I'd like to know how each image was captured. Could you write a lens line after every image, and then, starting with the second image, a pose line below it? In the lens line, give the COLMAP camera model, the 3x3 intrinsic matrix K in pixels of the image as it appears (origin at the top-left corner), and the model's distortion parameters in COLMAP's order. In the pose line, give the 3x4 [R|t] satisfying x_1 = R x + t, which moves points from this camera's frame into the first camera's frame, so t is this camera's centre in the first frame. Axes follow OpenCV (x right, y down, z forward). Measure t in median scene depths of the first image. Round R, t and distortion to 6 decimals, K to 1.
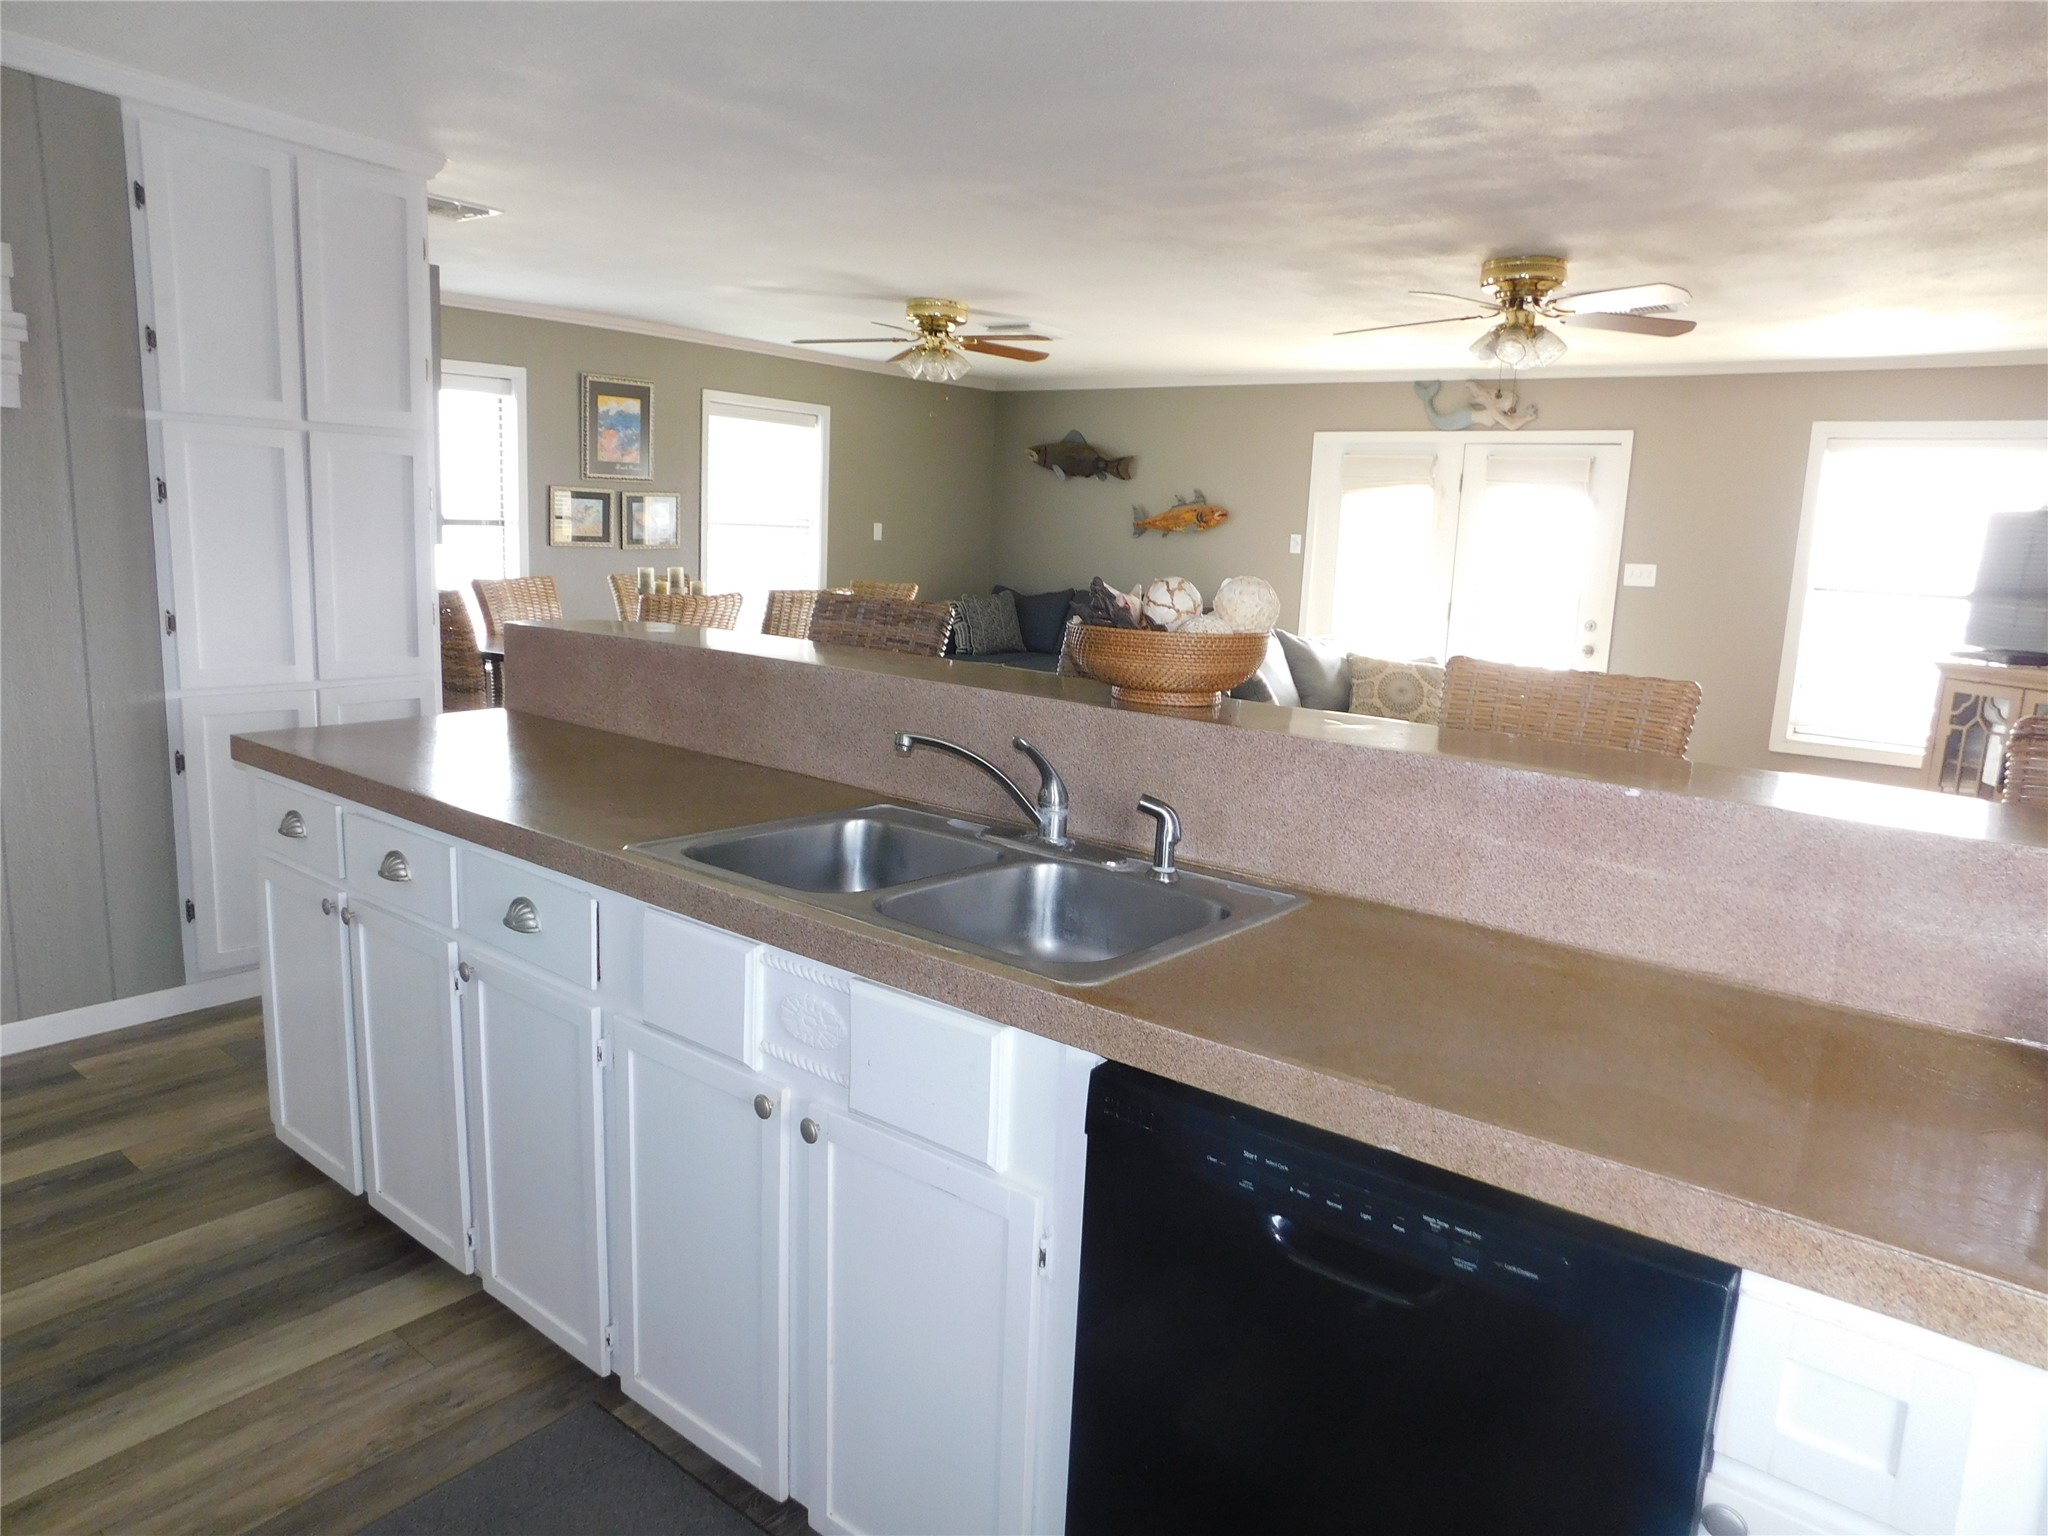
lens RADIAL K [[1362.4, 0, 1031.1], [0, 1362.4, 758.1], [0, 0, 1]] dist [-0.065908, 0.056159]
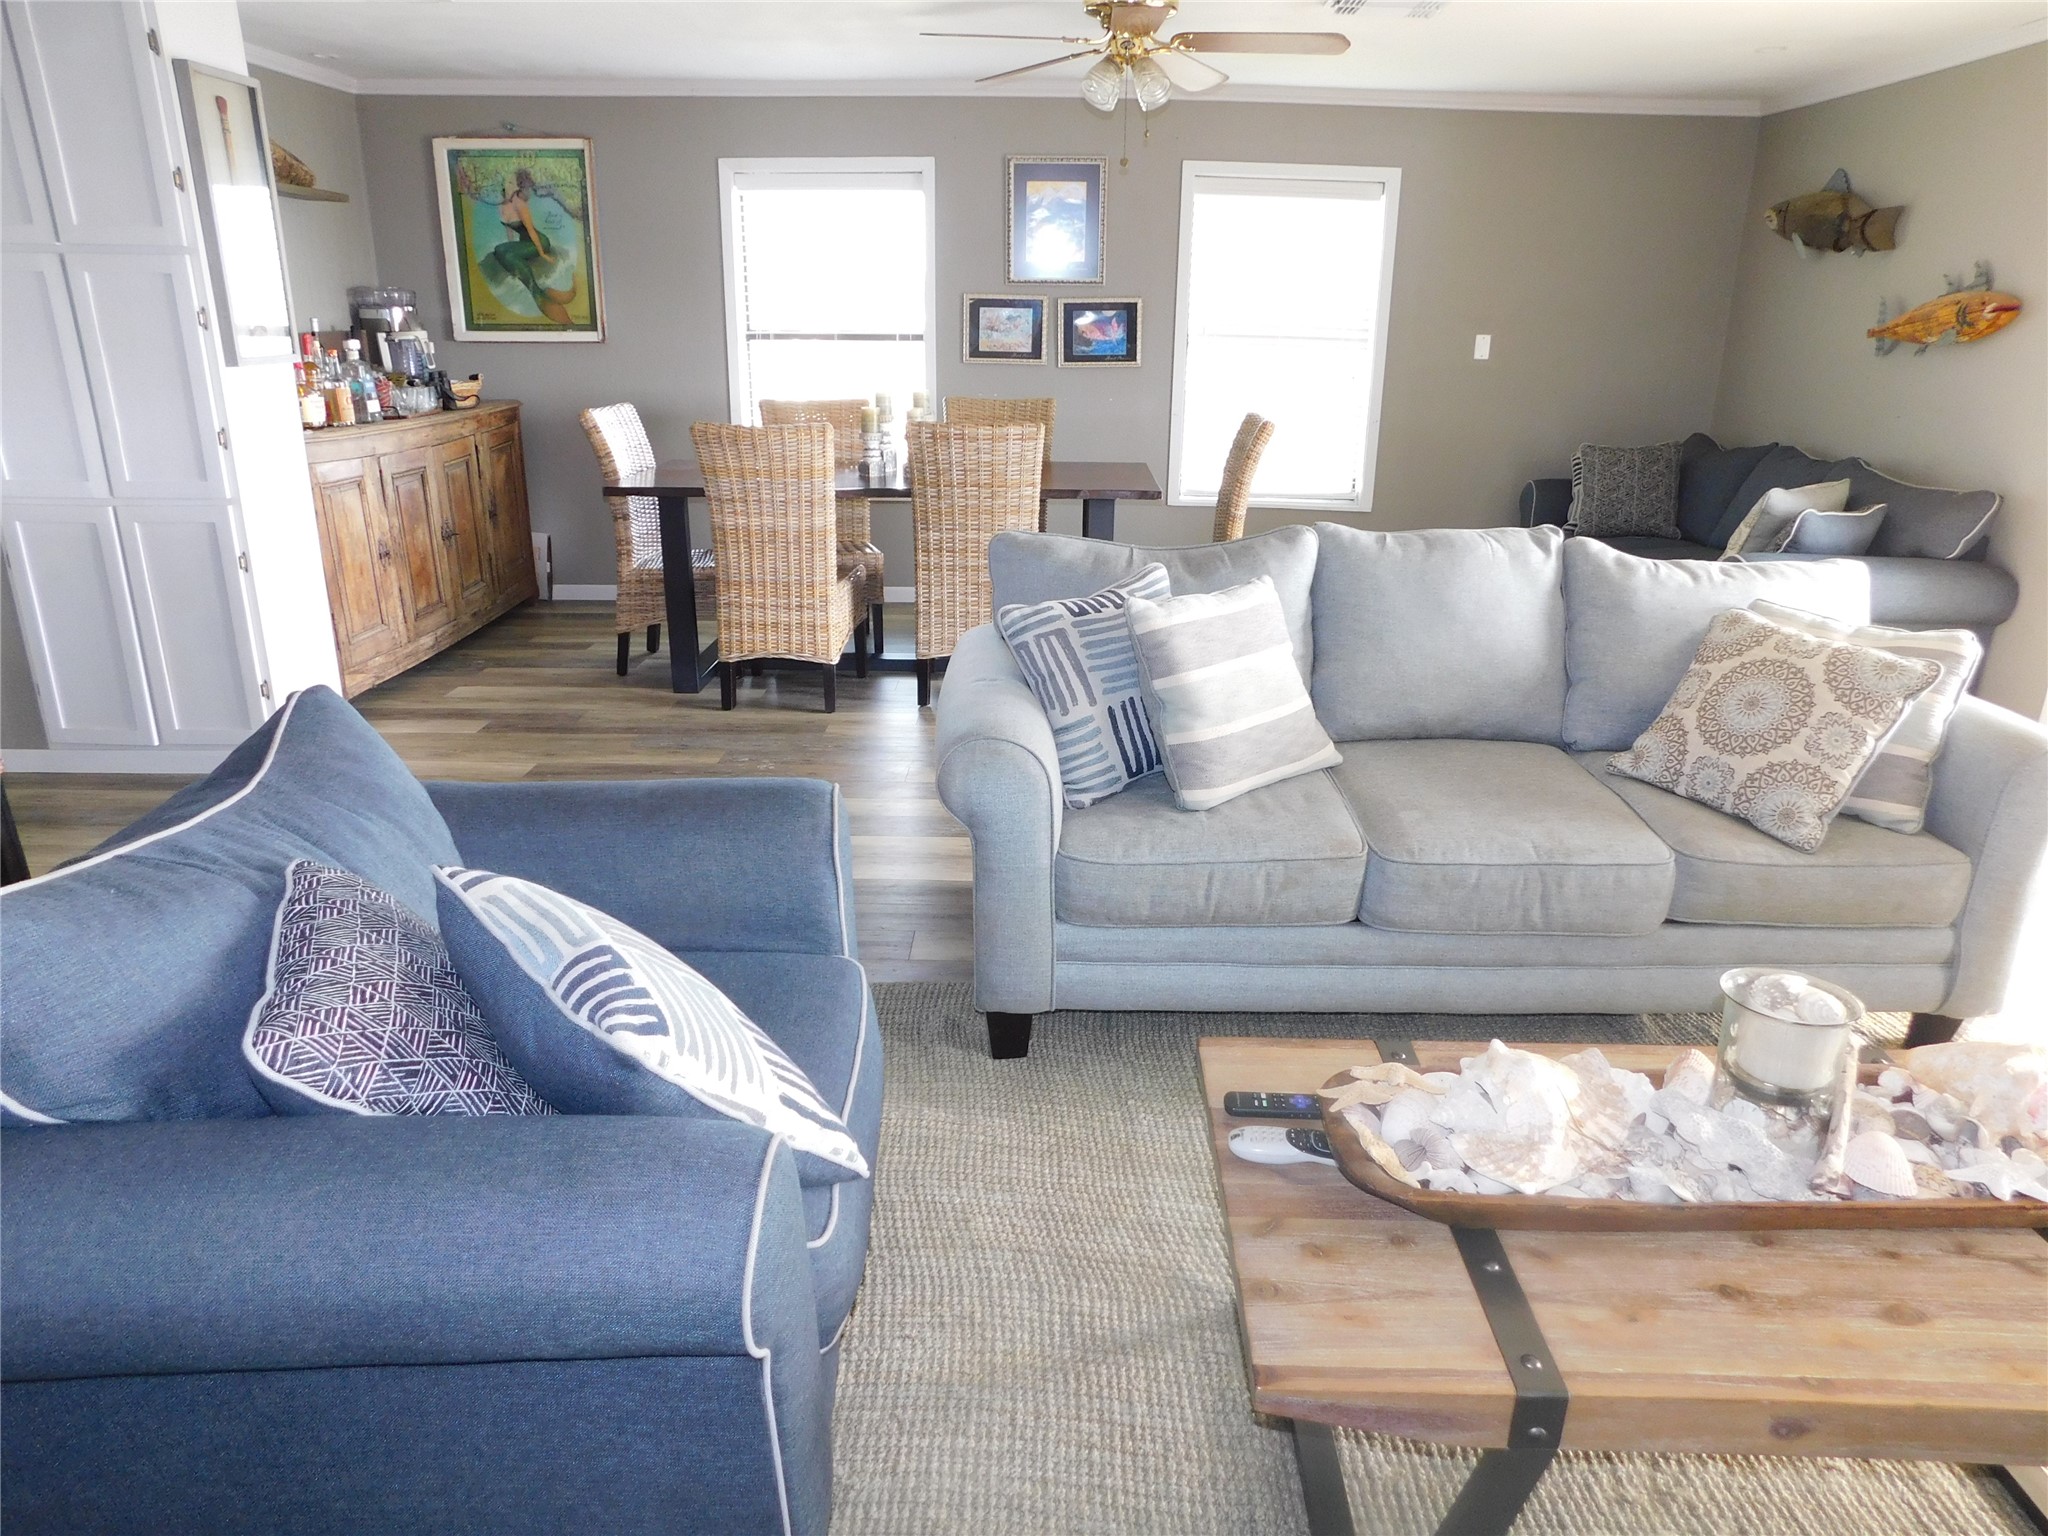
lens RADIAL K [[1339.8, 0, 1030.1], [0, 1339.8, 776.2], [0, 0, 1]] dist [-0.074881, 0.054125]
pose [[0.616965, 0.231459, -0.752184, 0.386676], [-0.122163, 0.972354, 0.199007, -0.070772], [0.777451, -0.030892, 0.628184, 0.464939]]
